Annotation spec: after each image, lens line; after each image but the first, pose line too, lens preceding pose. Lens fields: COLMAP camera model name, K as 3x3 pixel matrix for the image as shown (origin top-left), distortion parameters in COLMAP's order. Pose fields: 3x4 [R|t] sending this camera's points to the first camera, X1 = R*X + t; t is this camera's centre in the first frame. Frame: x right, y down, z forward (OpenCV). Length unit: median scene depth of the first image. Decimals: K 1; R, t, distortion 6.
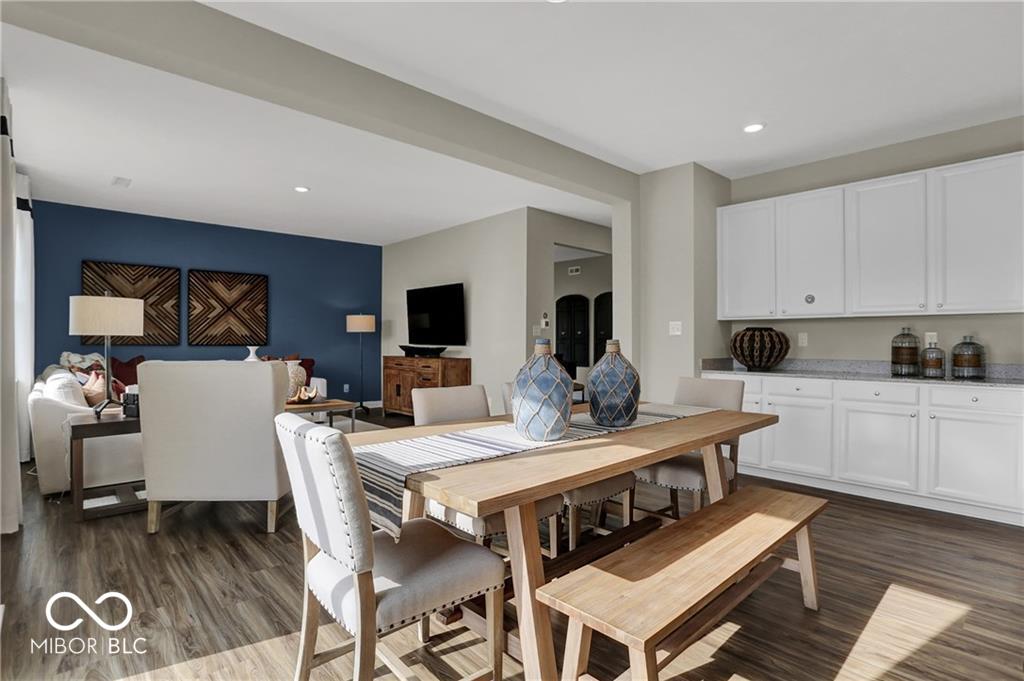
lens RADIAL K [[508.0, 0, 512.0], [0, 508.0, 340.5], [0, 0, 1]] dist [-0.069400, 0.024491]
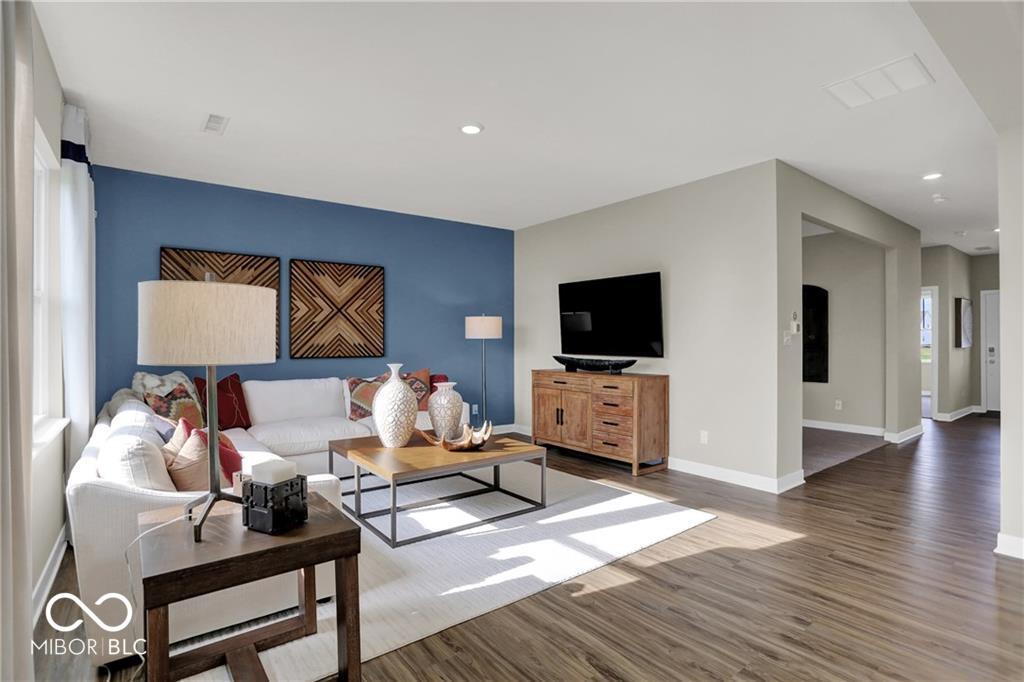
lens RADIAL K [[508.0, 0, 512.0], [0, 508.0, 341.0], [0, 0, 1]] dist [-0.069400, 0.024491]
pose [[0.994858, -0.004822, -0.101165, -0.235867], [0.004754, 0.999988, -0.000917, -0.014613], [0.101168, 0.000431, 0.994869, 0.265956]]
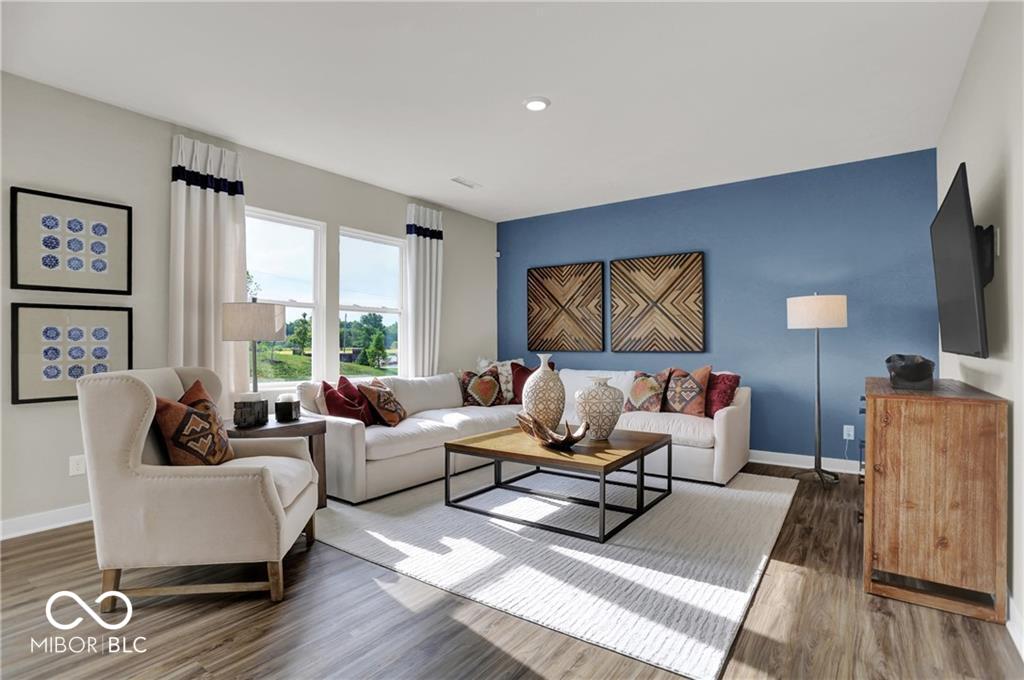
lens RADIAL K [[513.4, 0, 512.3], [0, 513.4, 348.2], [0, 0, 1]] dist [-0.058896, 0.025955]
pose [[0.179678, -0.000026, -0.983725, 0.166677], [0.003697, 0.999993, 0.000649, 0.002729], [0.983718, -0.003753, 0.179677, 0.681419]]
